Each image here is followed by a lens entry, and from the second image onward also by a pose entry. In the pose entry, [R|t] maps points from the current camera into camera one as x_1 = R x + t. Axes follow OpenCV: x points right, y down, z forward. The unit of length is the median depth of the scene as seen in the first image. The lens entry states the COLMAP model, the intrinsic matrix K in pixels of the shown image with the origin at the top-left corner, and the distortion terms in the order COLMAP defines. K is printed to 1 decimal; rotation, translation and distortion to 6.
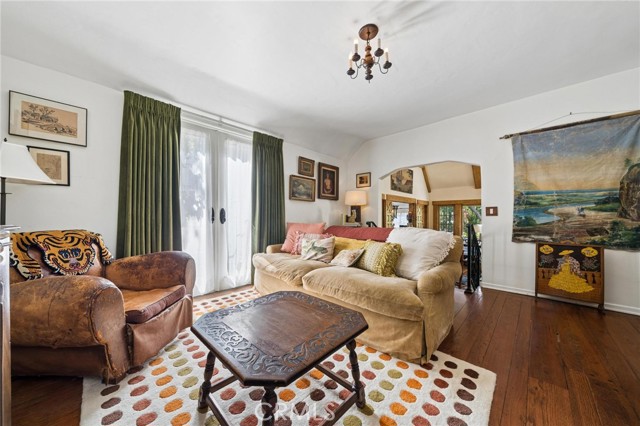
lens RADIAL K [[222.7, 0, 326.1], [0, 222.7, 215.3], [0, 0, 1]] dist [-0.006716, 0.000028]
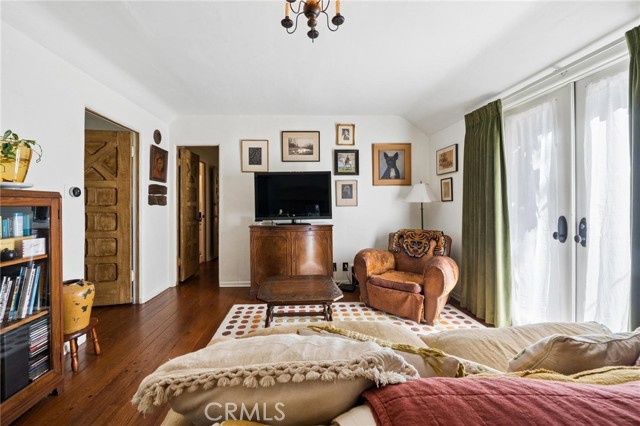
lens RADIAL K [[246.8, 0, 301.3], [0, 246.8, 203.9], [0, 0, 1]] dist [-0.010727, -0.000713]
pose [[-0.718097, 0.001388, -0.695942, 0.533216], [0.016525, 0.999750, -0.015057, -0.079519], [0.695747, -0.022313, -0.717940, 1.125853]]
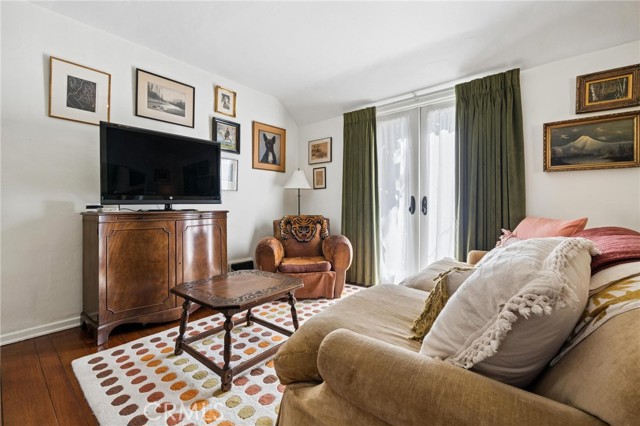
lens RADIAL K [[278.7, 0, 322.0], [0, 278.7, 203.6], [0, 0, 1]] dist [-0.003862, -0.000537]
pose [[0.053642, -0.010148, -0.998509, 0.677290], [0.019076, 0.999776, -0.009137, -0.000308], [0.998378, -0.018558, 0.053824, 0.654710]]
